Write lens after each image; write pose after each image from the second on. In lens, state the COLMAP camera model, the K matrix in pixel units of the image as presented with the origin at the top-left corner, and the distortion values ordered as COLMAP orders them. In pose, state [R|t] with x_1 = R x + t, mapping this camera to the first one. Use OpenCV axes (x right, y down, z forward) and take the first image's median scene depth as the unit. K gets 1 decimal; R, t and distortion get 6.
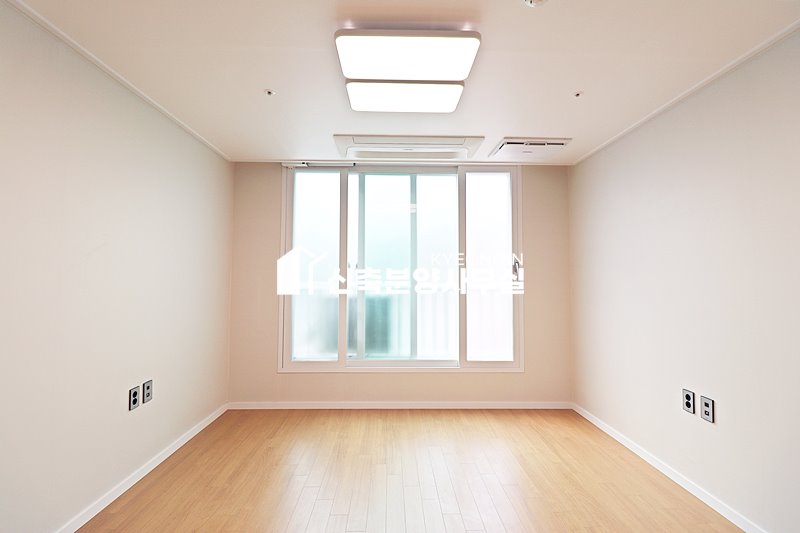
lens RADIAL K [[369.2, 0, 399.5], [0, 369.2, 259.9], [0, 0, 1]] dist [0.002311, -0.013470]
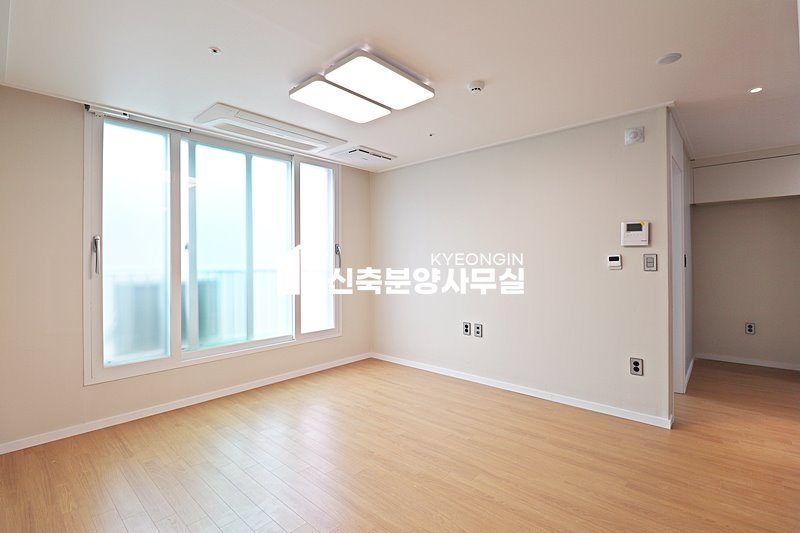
lens RADIAL K [[369.2, 0, 399.5], [0, 369.2, 259.9], [0, 0, 1]] dist [0.002311, -0.013470]
pose [[0.688981, -0.006882, 0.724747, -0.431340], [-0.025319, 0.999116, 0.033557, 0.006383], [-0.724337, -0.041470, 0.688197, 0.027526]]
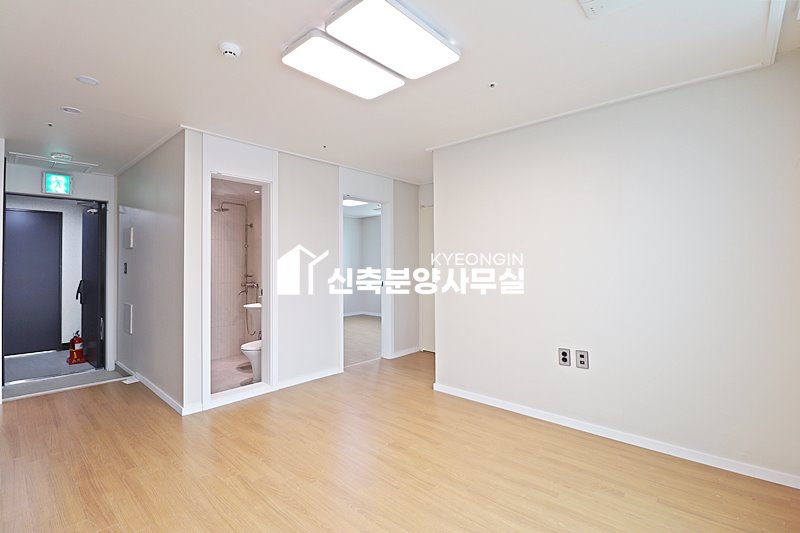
lens RADIAL K [[369.2, 0, 399.5], [0, 369.2, 259.9], [0, 0, 1]] dist [0.002311, -0.013470]
pose [[-0.691849, -0.011158, -0.721956, 0.368418], [0.033746, 0.998288, -0.047768, 0.055135], [0.721253, -0.057411, -0.690288, 0.939659]]
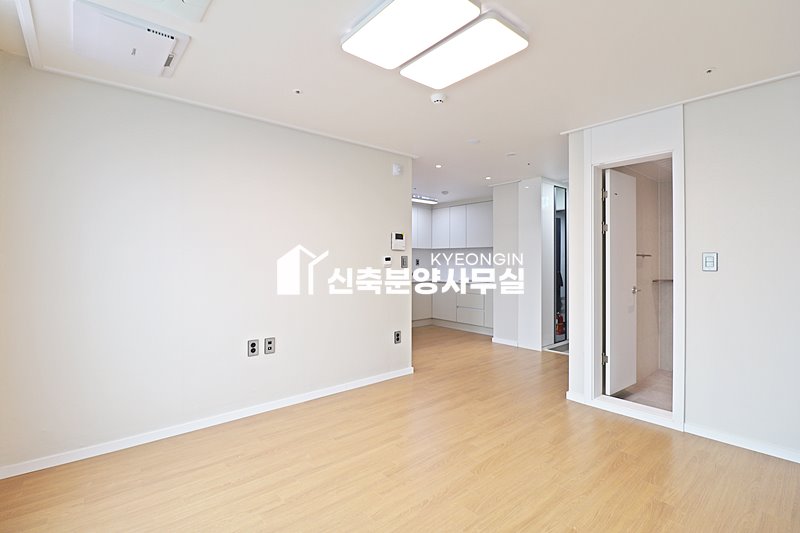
lens RADIAL K [[369.2, 0, 399.5], [0, 369.2, 259.9], [0, 0, 1]] dist [0.002311, -0.013470]
pose [[-0.624429, -0.000516, 0.781081, -0.367511], [-0.039823, 0.998720, -0.031177, 0.054245], [-0.780066, -0.050573, -0.623651, 0.896844]]
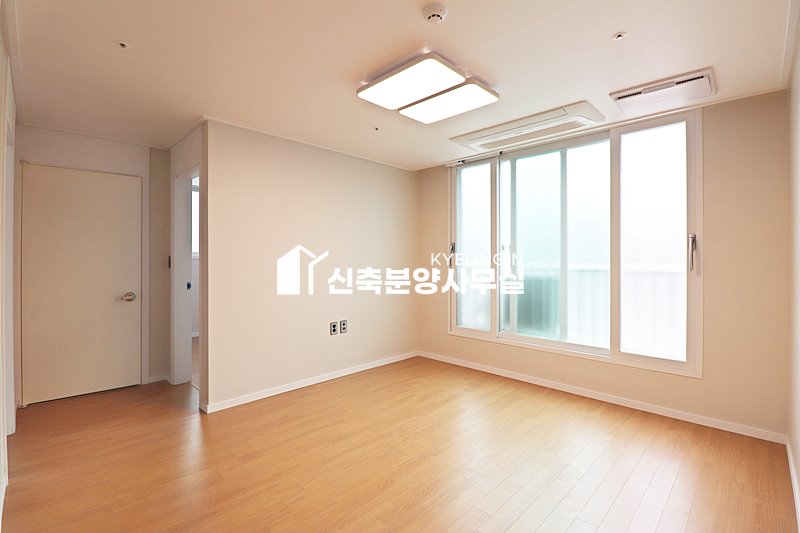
lens RADIAL K [[369.2, 0, 399.5], [0, 369.2, 259.9], [0, 0, 1]] dist [0.002311, -0.013470]
pose [[0.696260, -0.003156, -0.717782, 0.460295], [0.034989, 0.998951, 0.029548, 0.011451], [0.716936, -0.045688, 0.695640, 0.024124]]
